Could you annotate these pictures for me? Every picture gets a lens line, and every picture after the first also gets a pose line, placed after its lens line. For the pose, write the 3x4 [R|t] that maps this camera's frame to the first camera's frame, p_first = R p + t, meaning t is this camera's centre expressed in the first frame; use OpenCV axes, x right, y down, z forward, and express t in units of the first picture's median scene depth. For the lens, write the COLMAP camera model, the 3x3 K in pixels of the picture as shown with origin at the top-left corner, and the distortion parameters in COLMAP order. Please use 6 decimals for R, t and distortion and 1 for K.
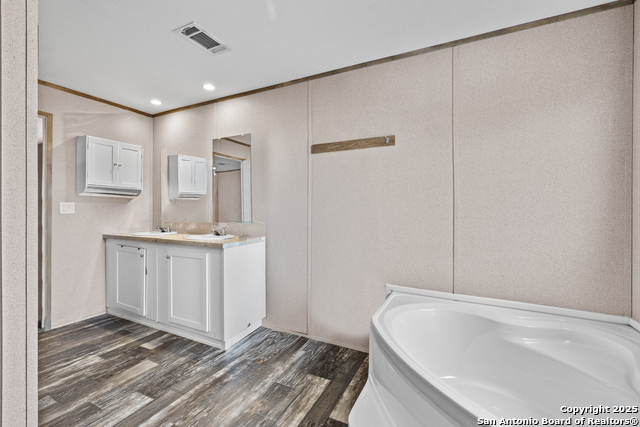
lens RADIAL K [[272.7, 0, 319.2], [0, 272.7, 211.1], [0, 0, 1]] dist [-0.001586, 0.000289]
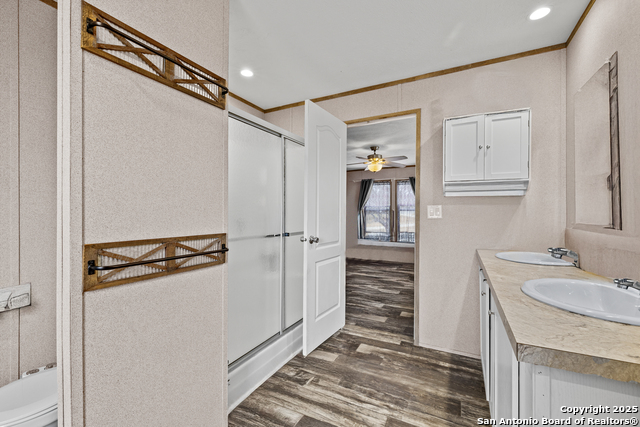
lens RADIAL K [[272.7, 0, 322.1], [0, 272.7, 214.6], [0, 0, 1]] dist [-0.001586, 0.000289]
pose [[-0.002520, -0.002802, -0.999993, -0.109683], [-0.008328, 0.999961, -0.002781, 0.003438], [0.999962, 0.008321, -0.002543, 0.979055]]
